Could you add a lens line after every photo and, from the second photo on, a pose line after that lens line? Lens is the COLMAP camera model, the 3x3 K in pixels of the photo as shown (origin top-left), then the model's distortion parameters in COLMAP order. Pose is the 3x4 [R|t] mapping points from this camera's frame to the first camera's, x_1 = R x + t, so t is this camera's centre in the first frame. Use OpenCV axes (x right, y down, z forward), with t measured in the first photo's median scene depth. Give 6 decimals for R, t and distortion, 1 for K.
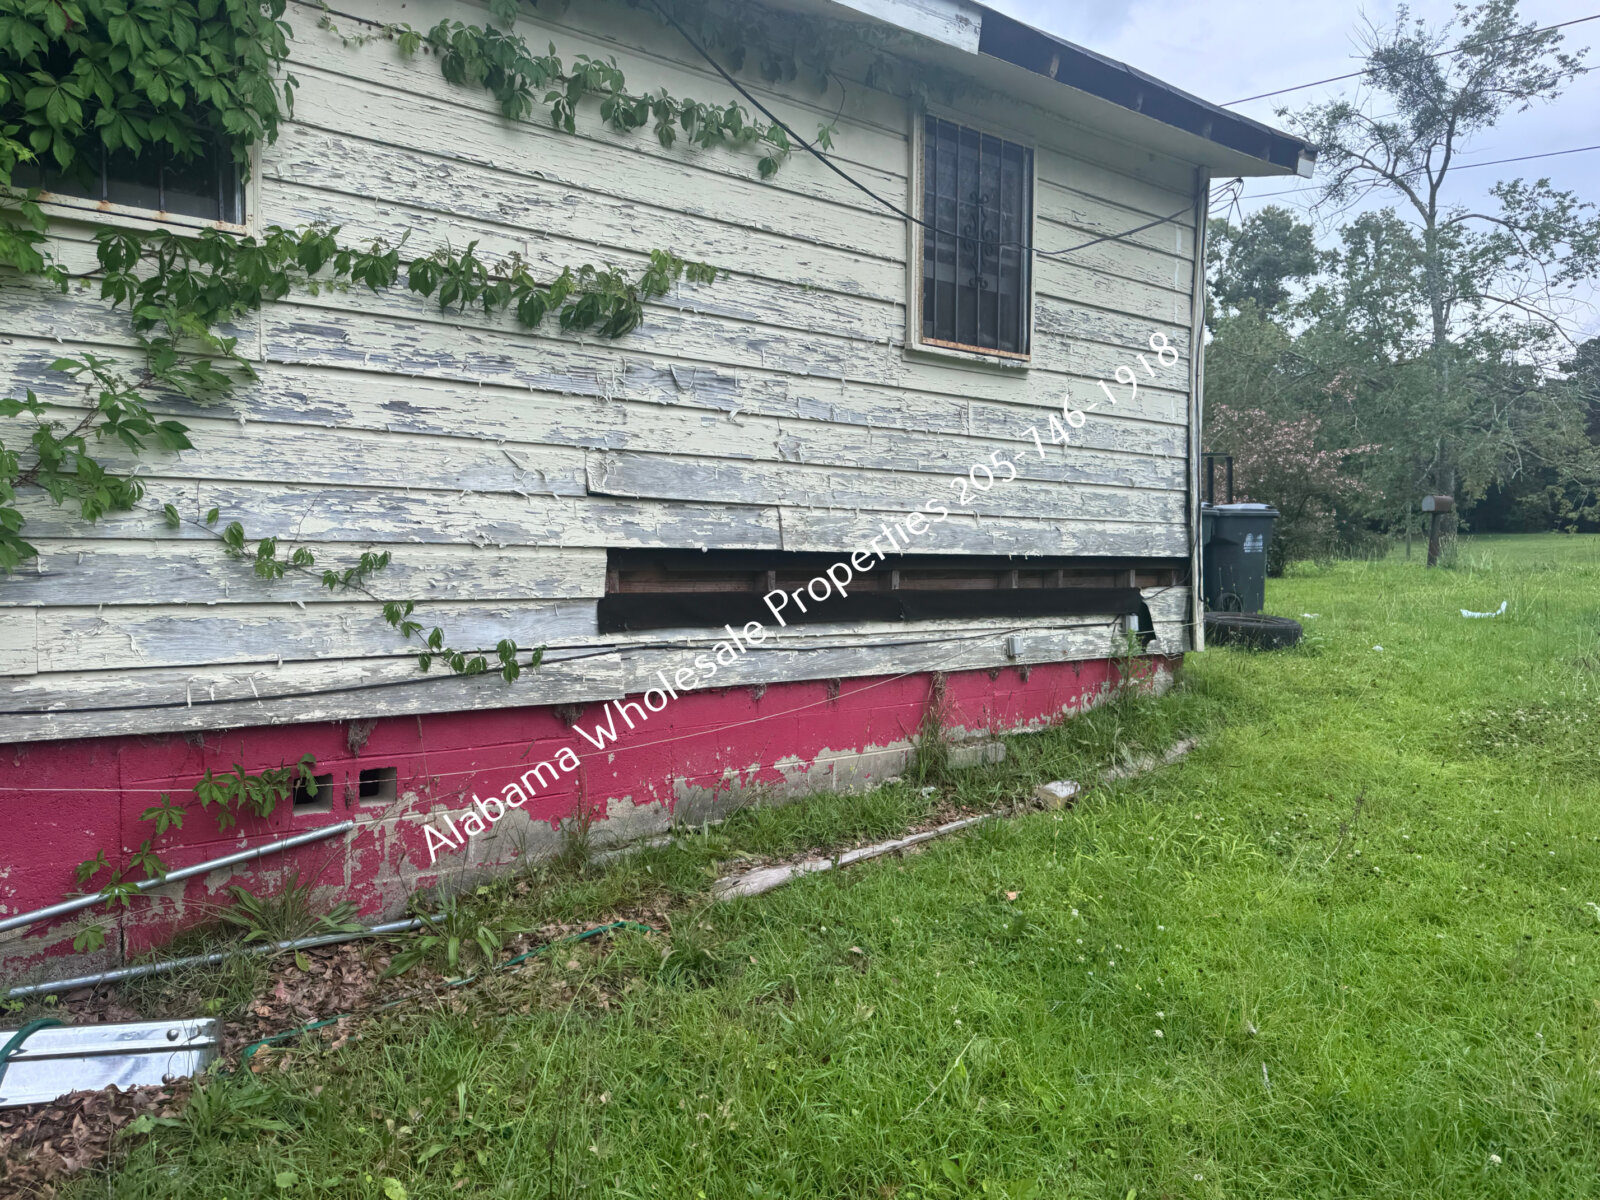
lens RADIAL K [[1175.6, 0, 781.9], [0, 1175.6, 628.8], [0, 0, 1]] dist [0.072226, -0.089717]
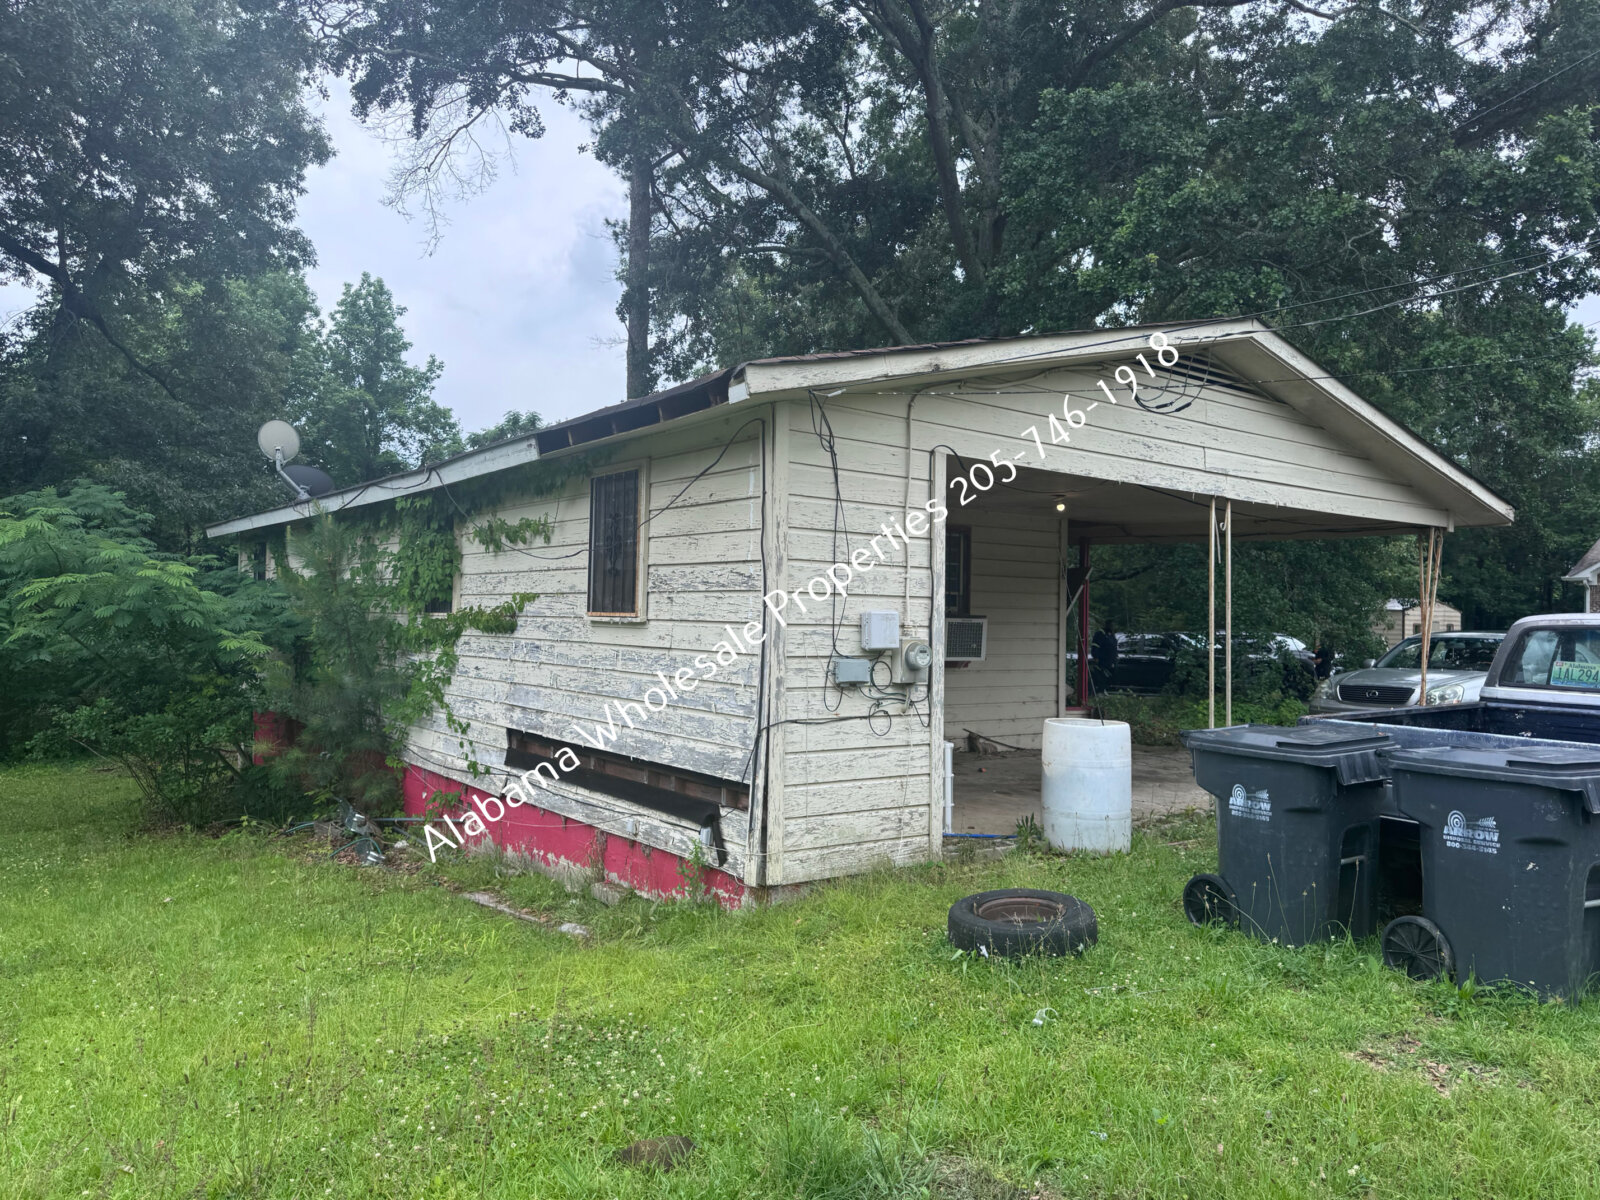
lens RADIAL K [[1175.6, 0, 839.0], [0, 1175.6, 592.1], [0, 0, 1]] dist [0.072226, -0.089717]
pose [[-0.029956, -0.034413, -0.998959, 1.684148], [-0.084974, 0.995877, -0.031758, -0.248262], [0.995933, 0.083934, -0.032757, 1.369407]]
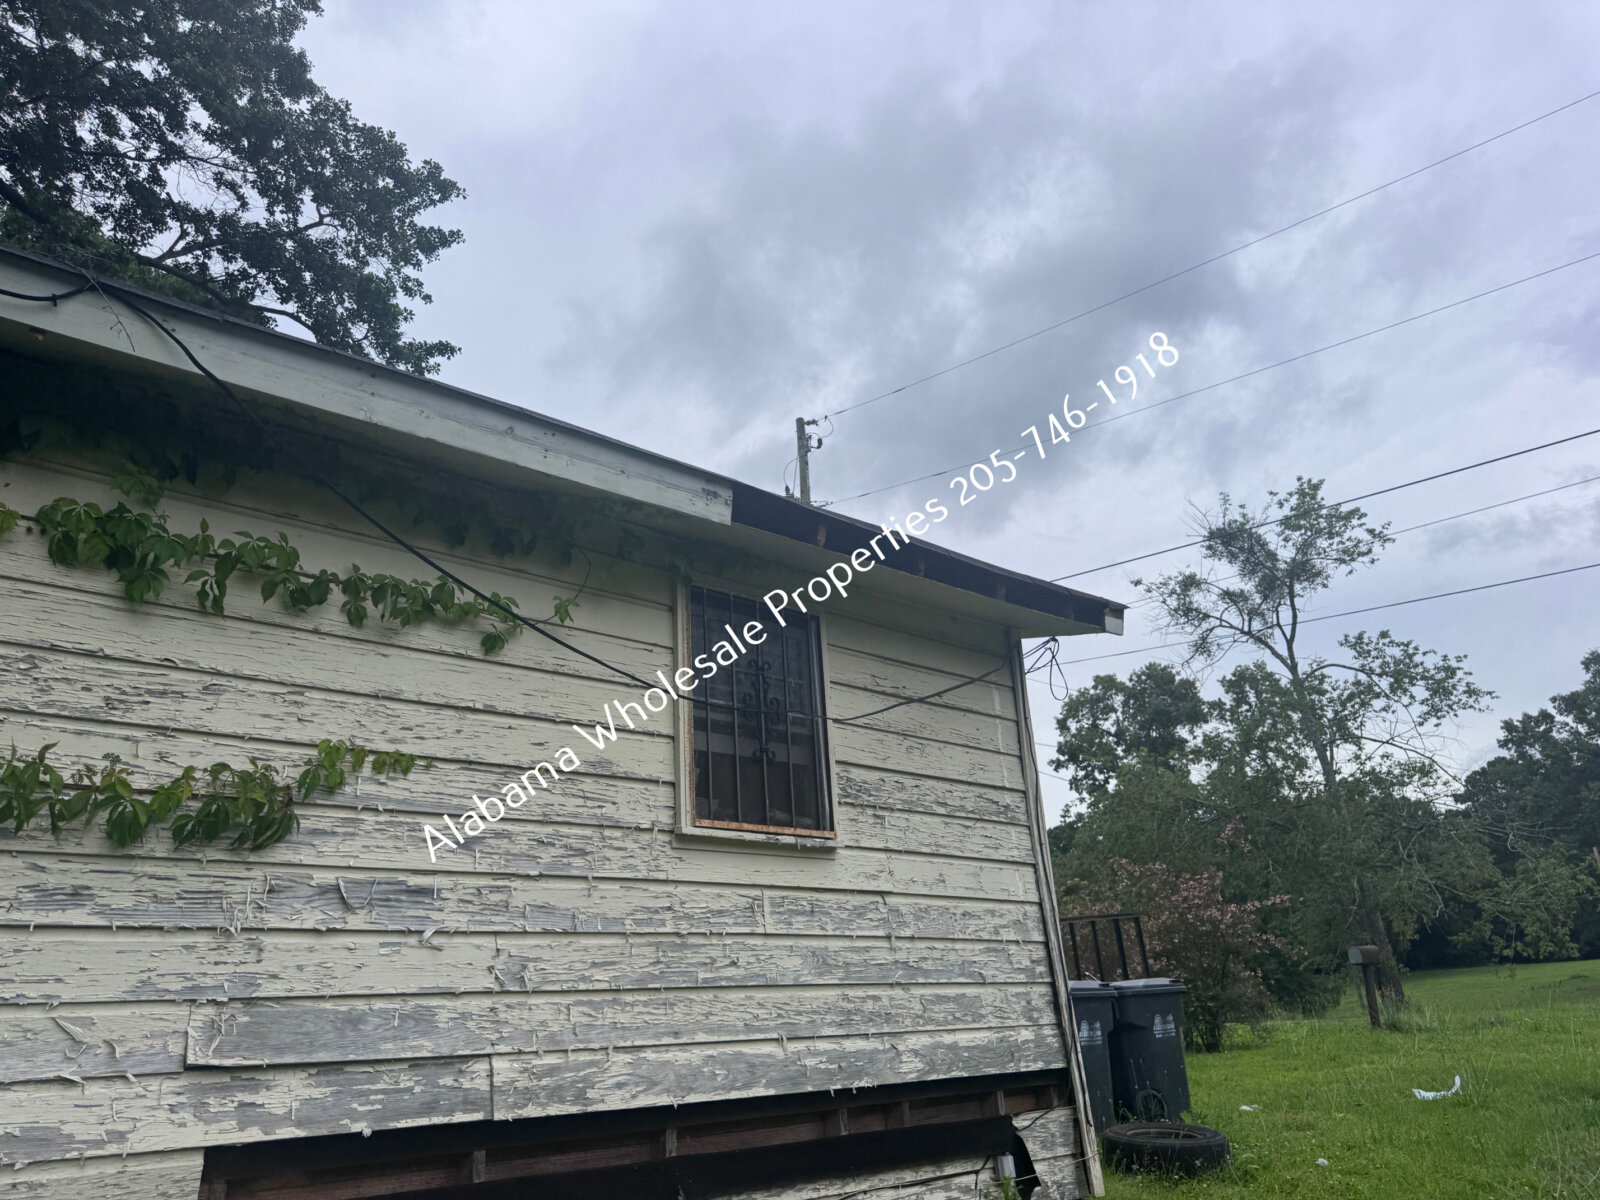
lens RADIAL K [[1175.6, 0, 792.0], [0, 1175.6, 560.7], [0, 0, 1]] dist [0.072226, -0.089717]
pose [[0.996600, -0.031130, 0.076289, 0.127252], [0.060683, 0.903622, -0.424010, -0.049934], [-0.055738, 0.427198, 0.902439, 0.145898]]
